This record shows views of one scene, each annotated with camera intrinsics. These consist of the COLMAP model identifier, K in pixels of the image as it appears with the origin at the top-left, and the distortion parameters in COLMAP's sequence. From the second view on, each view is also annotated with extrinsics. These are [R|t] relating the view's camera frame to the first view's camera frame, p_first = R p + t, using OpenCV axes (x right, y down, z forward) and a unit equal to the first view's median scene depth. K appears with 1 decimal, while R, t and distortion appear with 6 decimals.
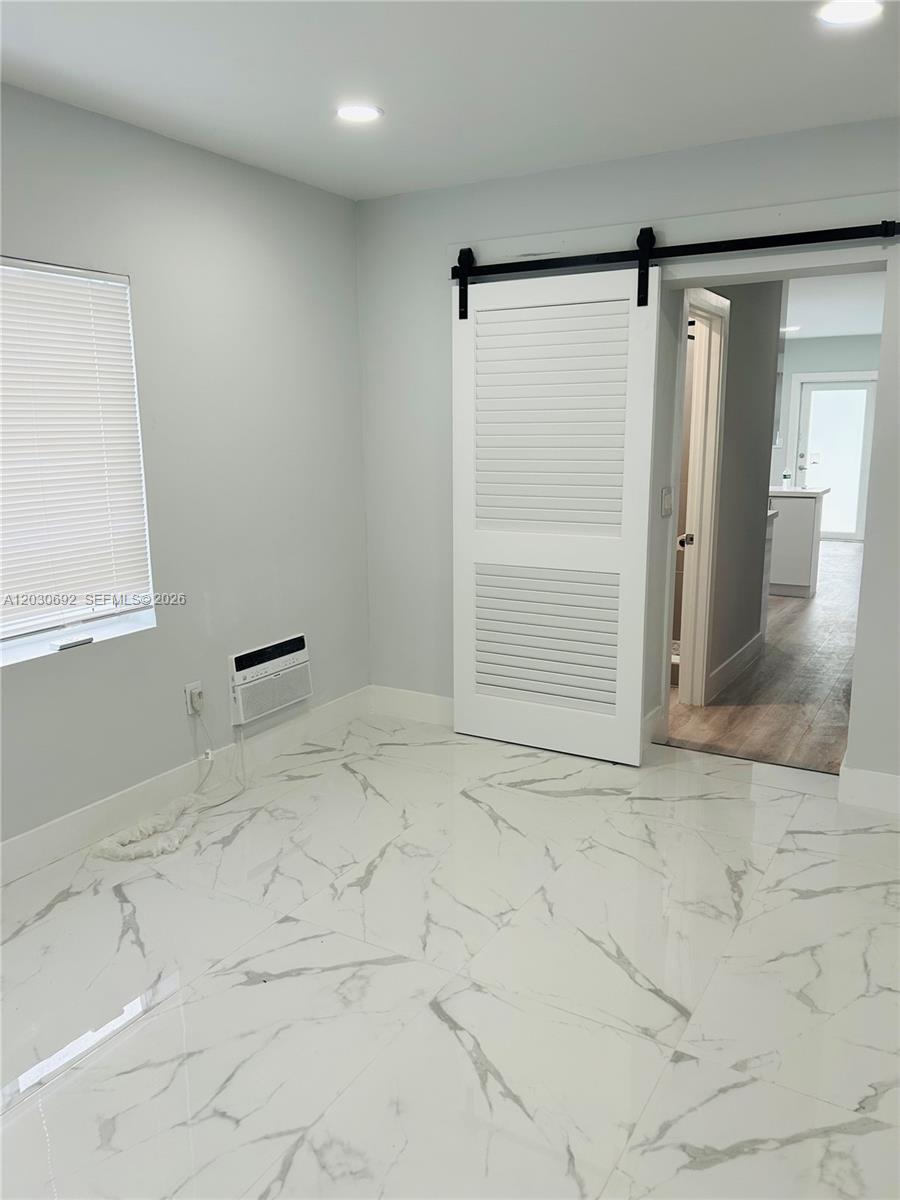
lens RADIAL K [[910.9, 0, 448.0], [0, 910.9, 602.1], [0, 0, 1]] dist [0.038357, -0.019847]
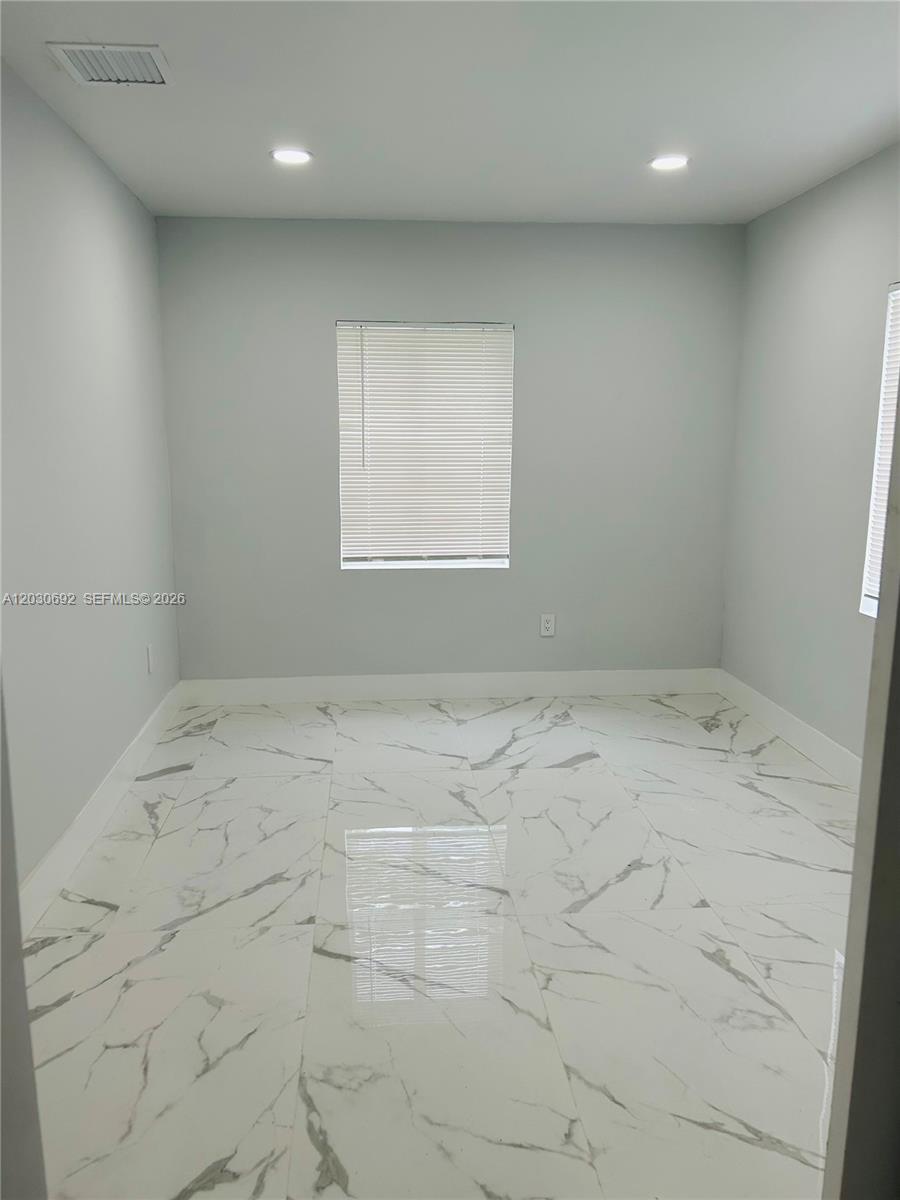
lens RADIAL K [[910.9, 0, 448.0], [0, 910.9, 599.7], [0, 0, 1]] dist [0.038357, -0.019847]
pose [[-0.812728, 0.110471, -0.572075, 0.588245], [-0.109431, 0.935445, 0.336106, -0.276122], [0.572275, 0.335765, -0.748173, 1.456041]]
